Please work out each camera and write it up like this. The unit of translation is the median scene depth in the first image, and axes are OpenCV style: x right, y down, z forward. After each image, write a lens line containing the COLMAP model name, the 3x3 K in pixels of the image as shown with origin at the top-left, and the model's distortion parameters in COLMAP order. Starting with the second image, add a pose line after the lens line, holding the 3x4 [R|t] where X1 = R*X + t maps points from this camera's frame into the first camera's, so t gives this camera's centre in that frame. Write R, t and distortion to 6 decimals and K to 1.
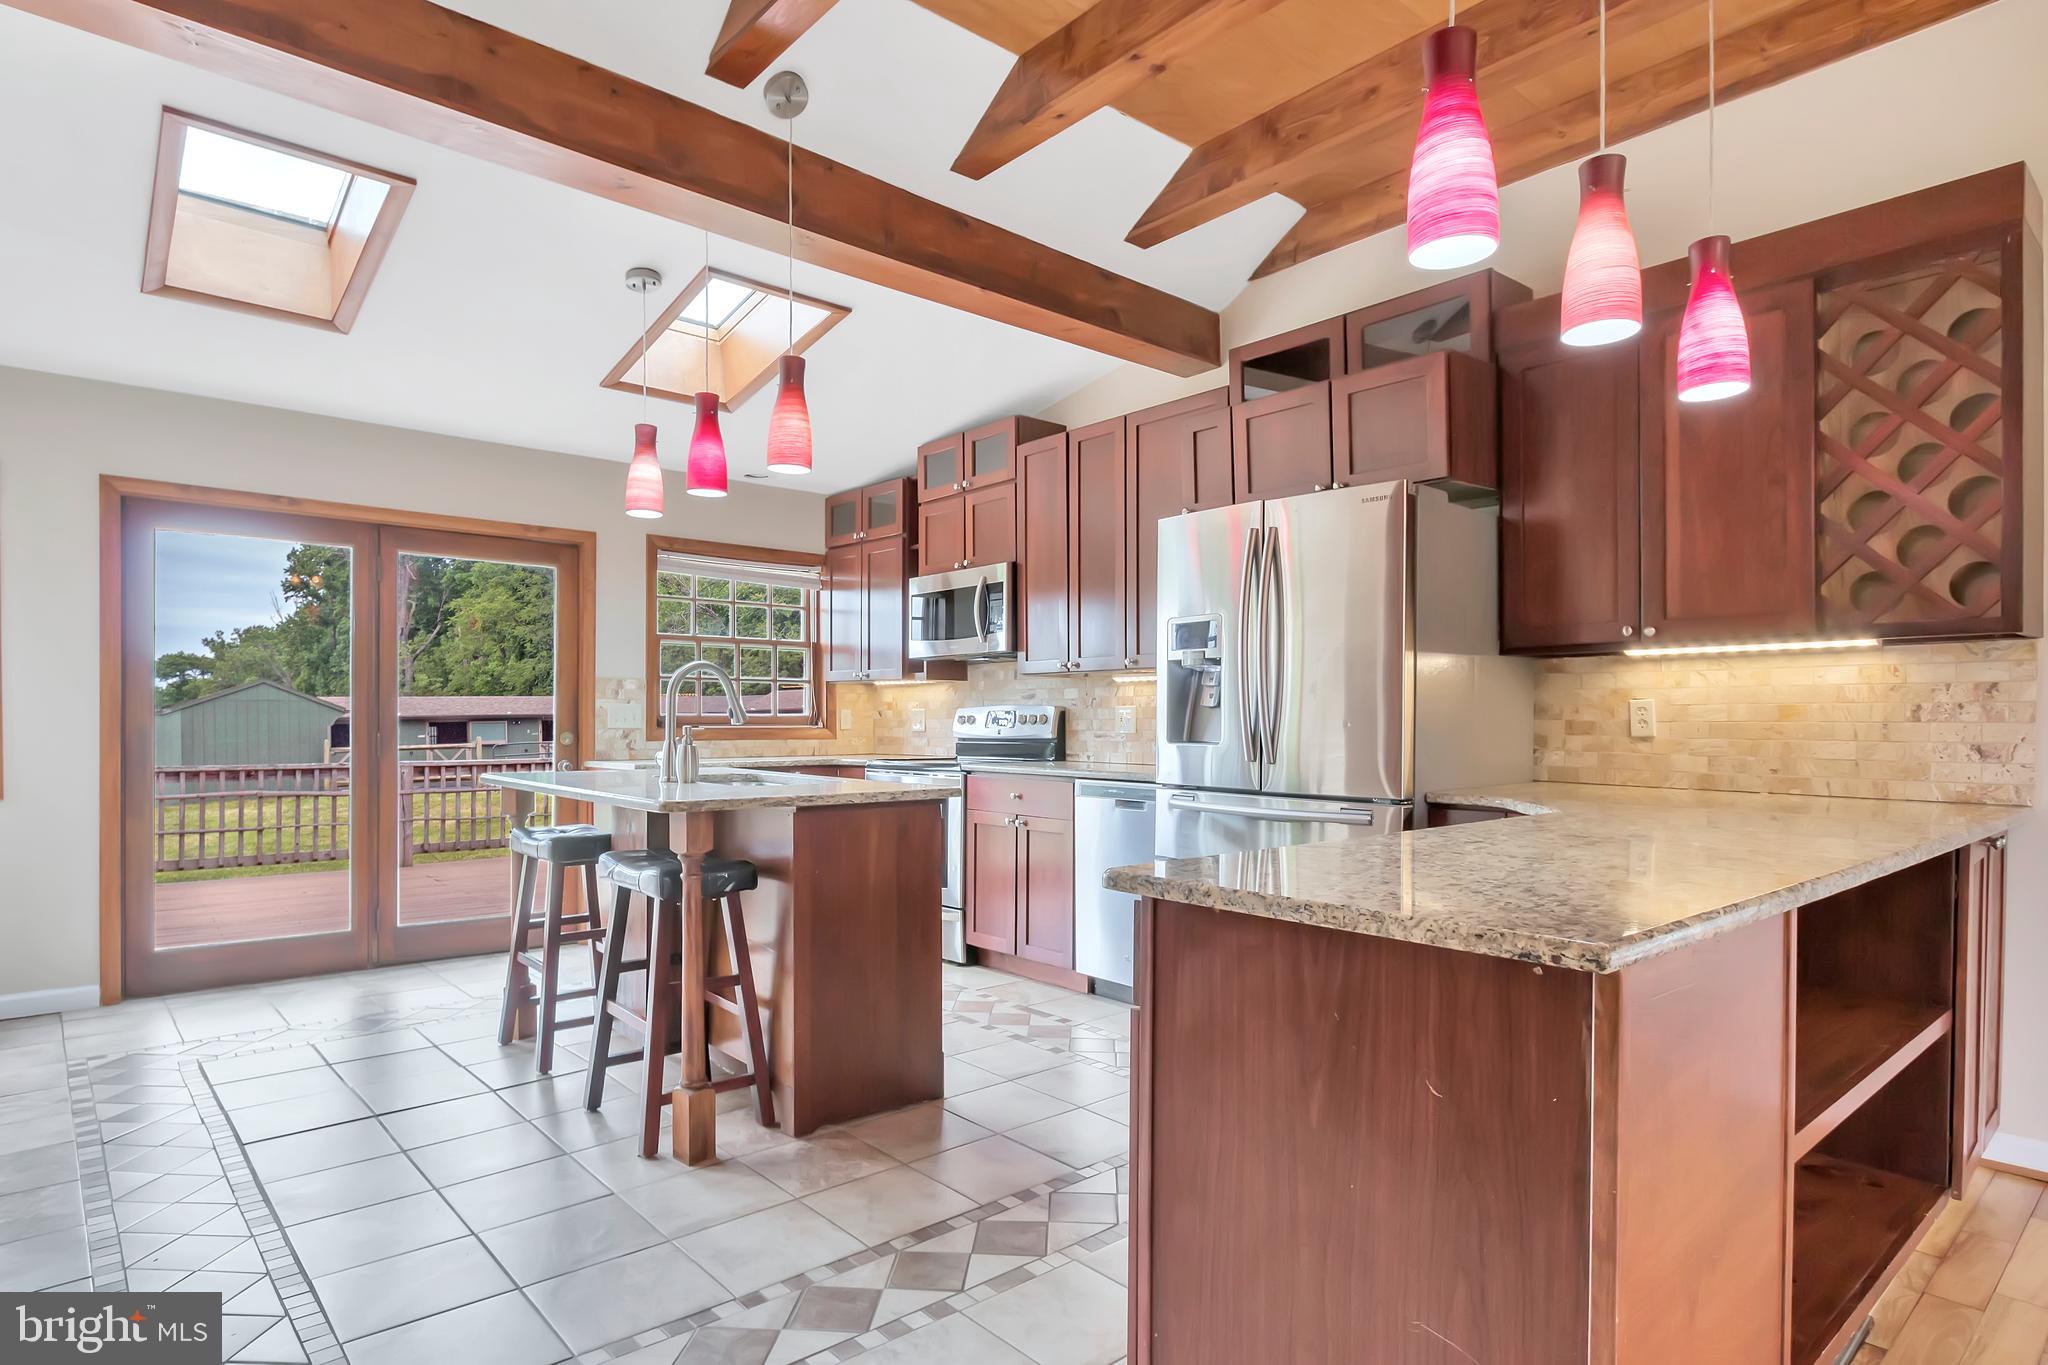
lens RADIAL K [[1110.9, 0, 1025.4], [0, 1110.9, 733.3], [0, 0, 1]] dist [0.001256, 0.000360]
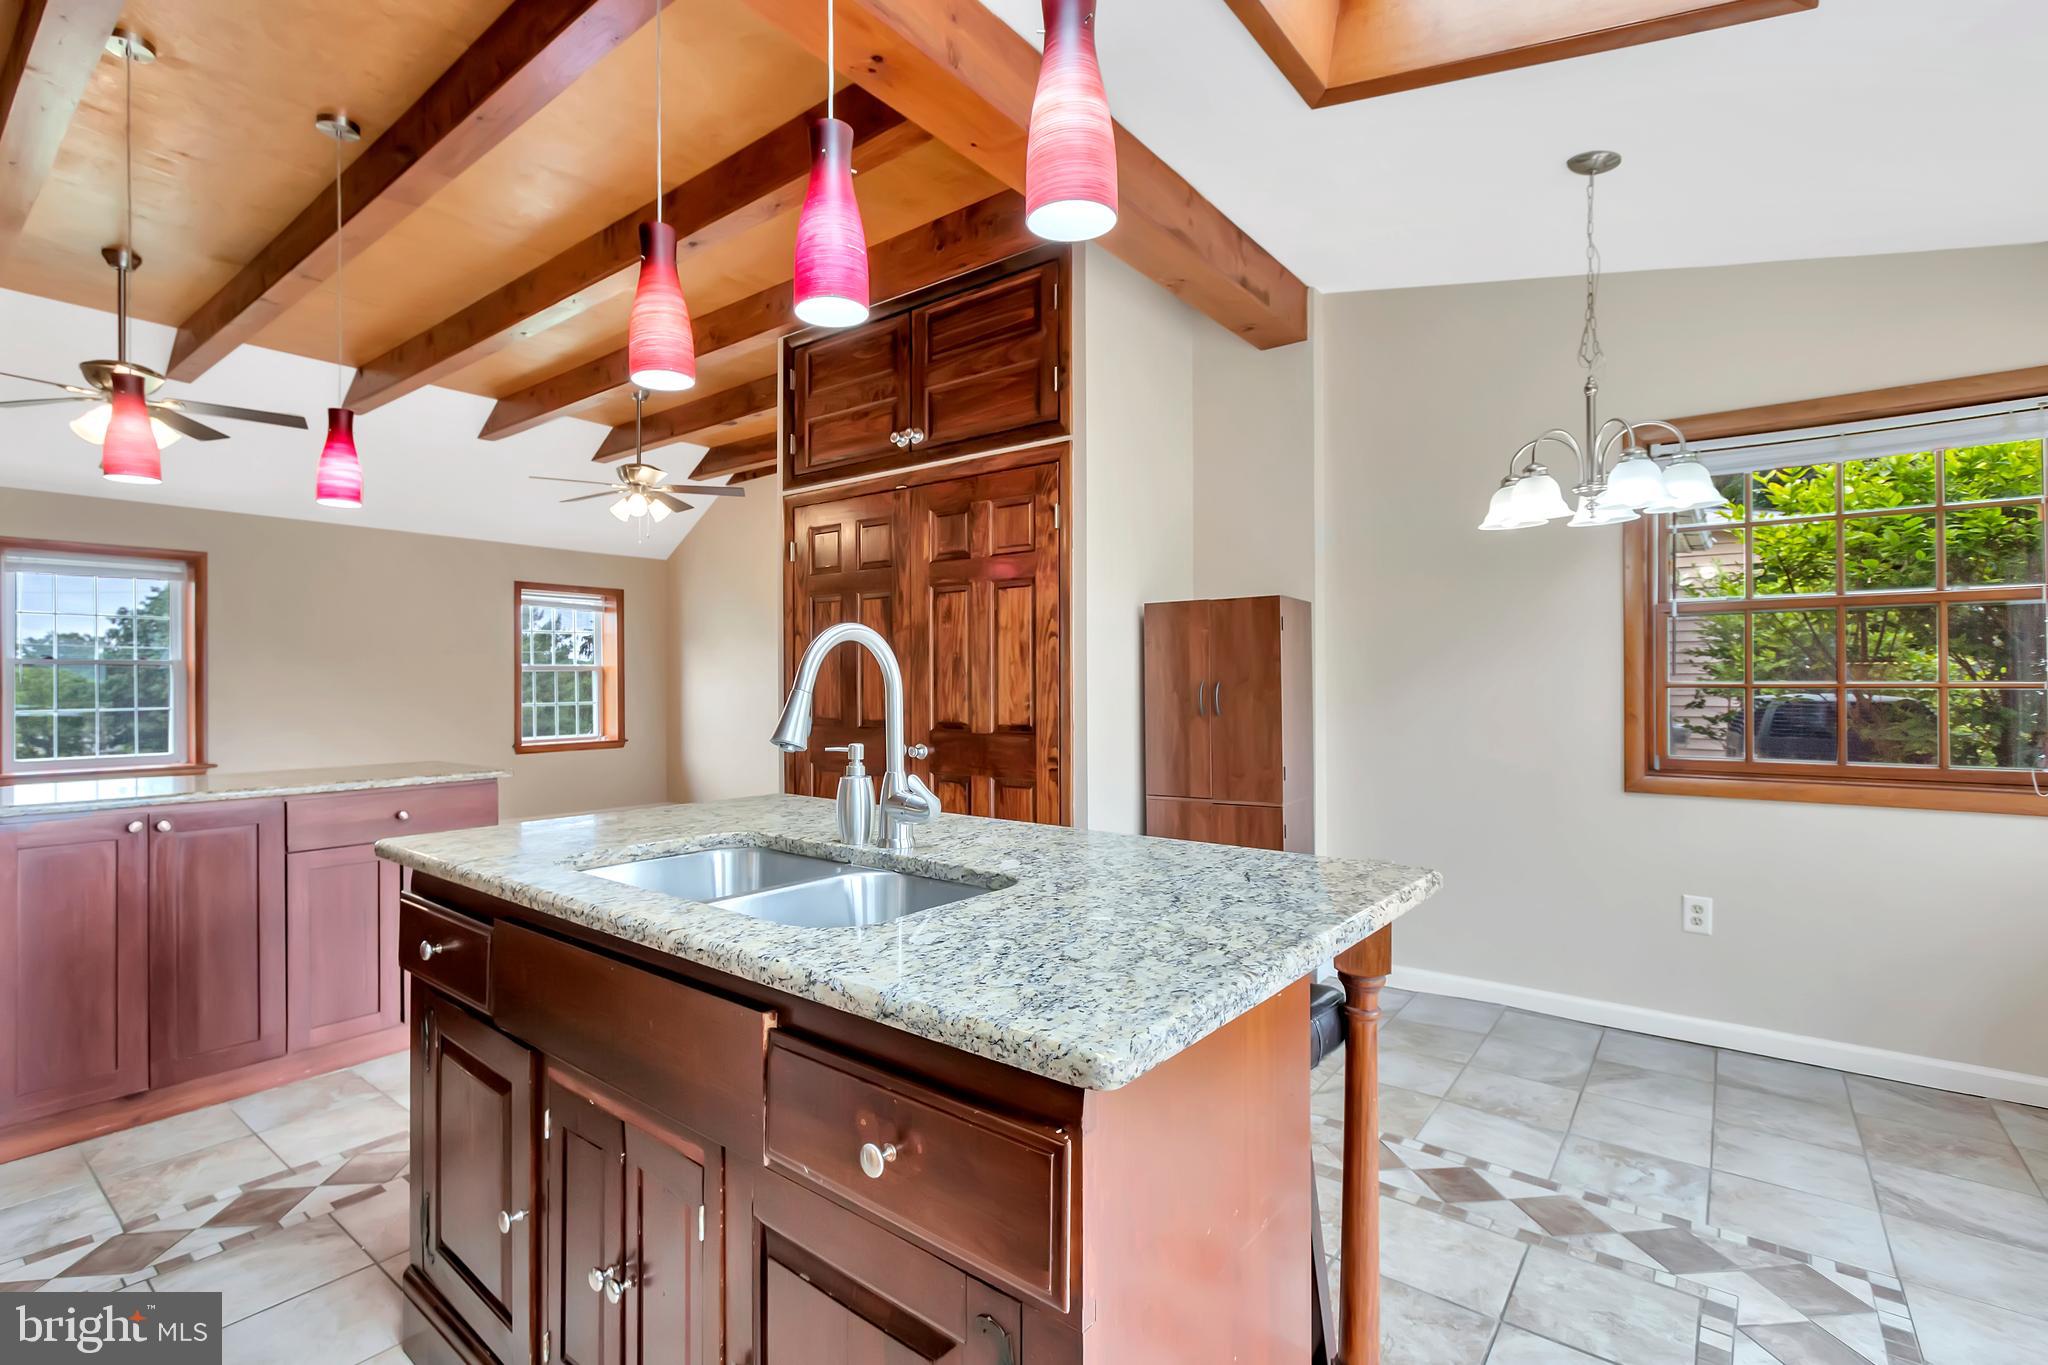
lens RADIAL K [[938.0, 0, 1011.6], [0, 938.0, 678.4], [0, 0, 1]] dist [0.002690, -0.000215]
pose [[-0.984123, 0.000211, -0.177486, -0.246348], [-0.001205, 0.999968, 0.007869, -0.036582], [0.177482, 0.007957, -0.984092, 1.231898]]
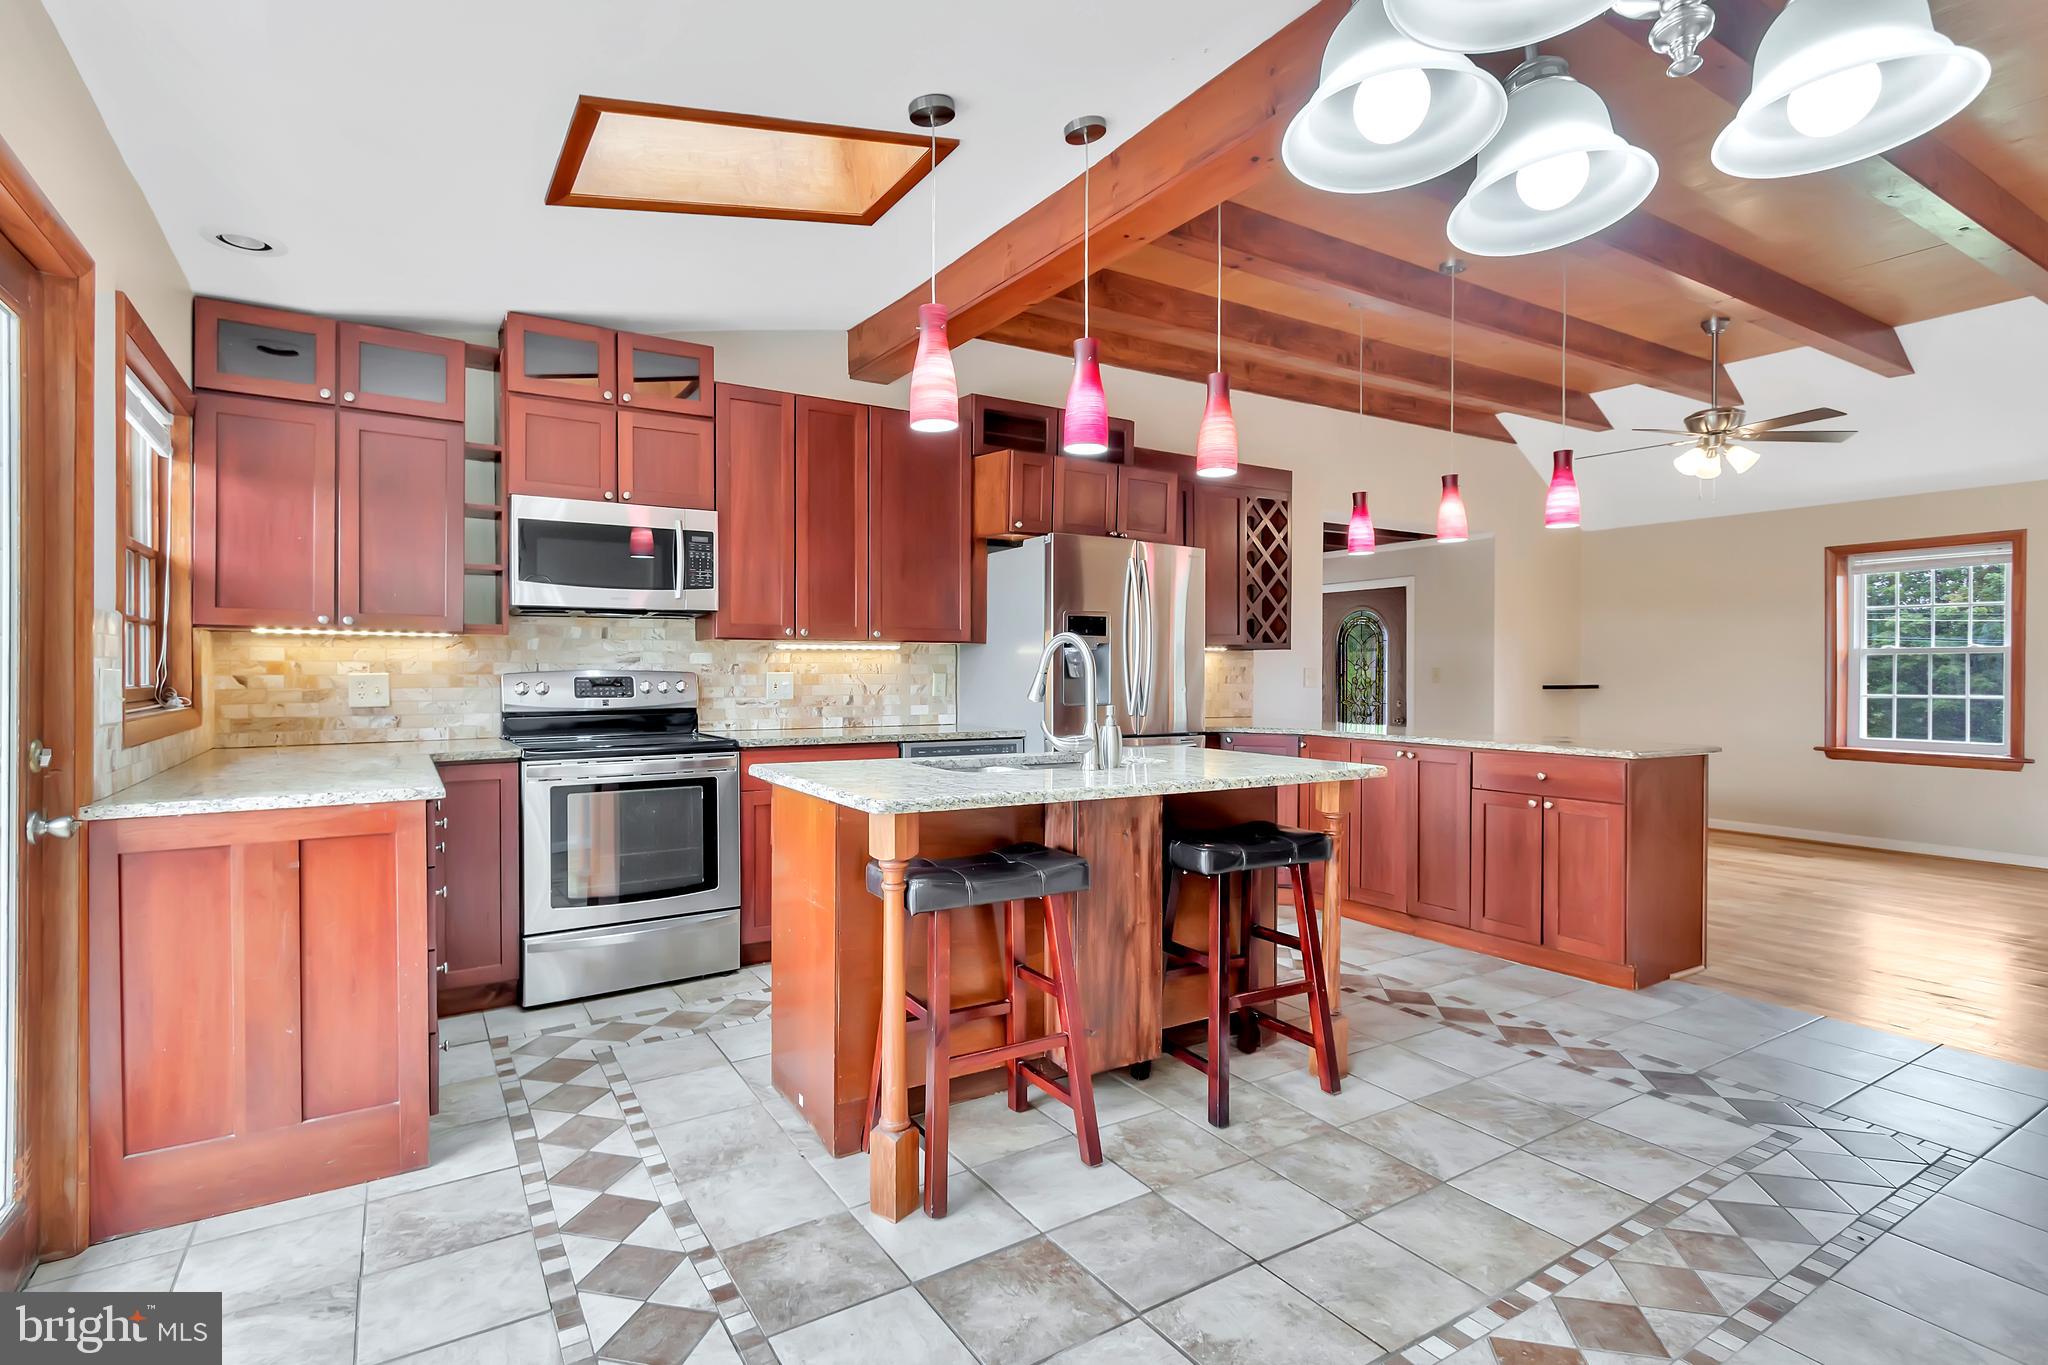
lens RADIAL K [[980.6, 0, 1007.7], [0, 980.6, 679.7], [0, 0, 1]] dist [0.010909, -0.000417]
pose [[0.161827, -0.011463, 0.986753, -0.920924], [0.009337, 0.999906, 0.010085, -0.030534], [-0.986775, 0.007581, 0.161919, 0.786469]]
